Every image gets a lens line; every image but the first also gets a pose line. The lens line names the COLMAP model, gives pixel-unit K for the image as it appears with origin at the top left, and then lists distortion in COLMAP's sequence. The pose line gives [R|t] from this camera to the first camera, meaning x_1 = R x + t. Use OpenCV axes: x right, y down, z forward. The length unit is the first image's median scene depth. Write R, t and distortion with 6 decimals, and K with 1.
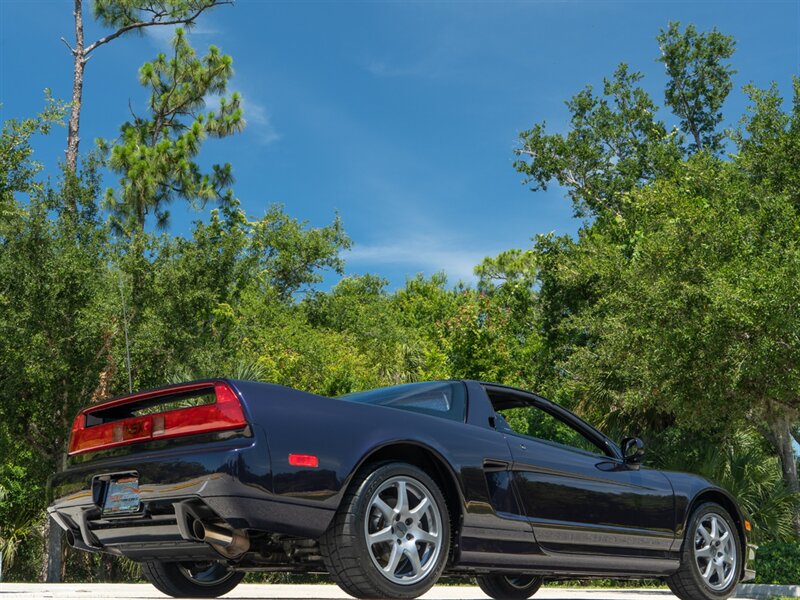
lens RADIAL K [[1188.3, 0, 401.7], [0, 1188.3, 282.5], [0, 0, 1]] dist [0.003570, 0.026441]
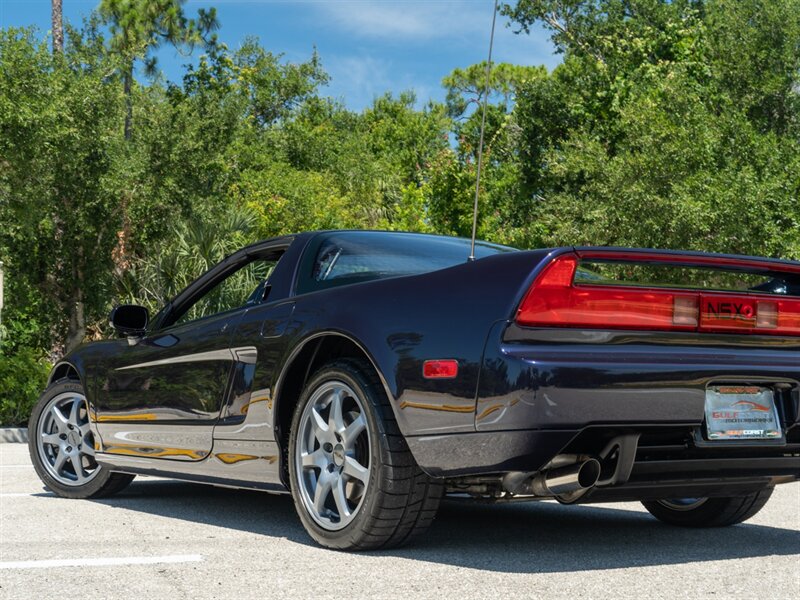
lens RADIAL K [[1354.0, 0, 391.1], [0, 1354.0, 298.9], [0, 0, 1]] dist [0.042814, 0.044174]
pose [[0.999333, 0.003553, 0.036339, -0.037325], [-0.009841, 0.984632, 0.174367, -0.059499], [-0.035161, -0.174608, 0.984010, -0.169023]]
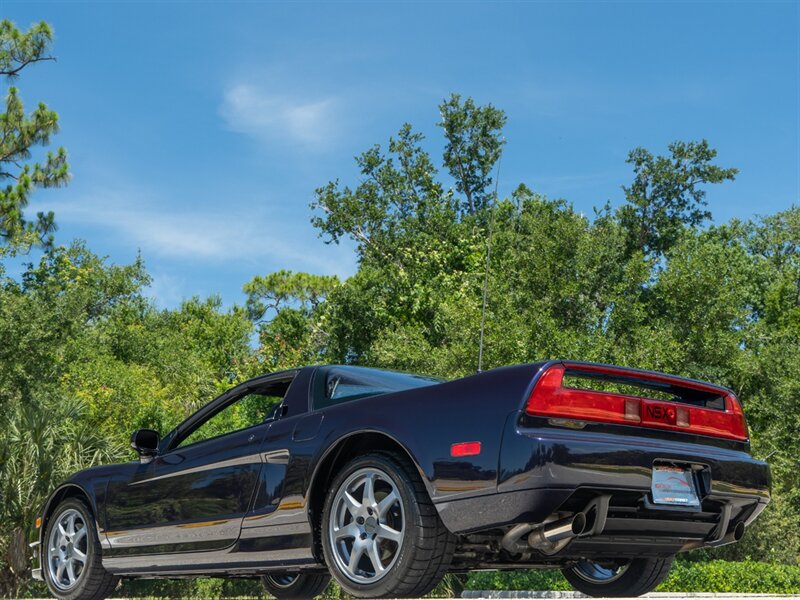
lens RADIAL K [[1292.7, 0, 386.7], [0, 1292.7, 294.3], [0, 0, 1]] dist [-0.033327, 0.277209]
pose [[0.979615, 0.032709, 0.198203, -0.077362], [-0.036006, 0.999266, 0.013054, -0.051150], [-0.197631, -0.019925, 0.980074, -0.210330]]
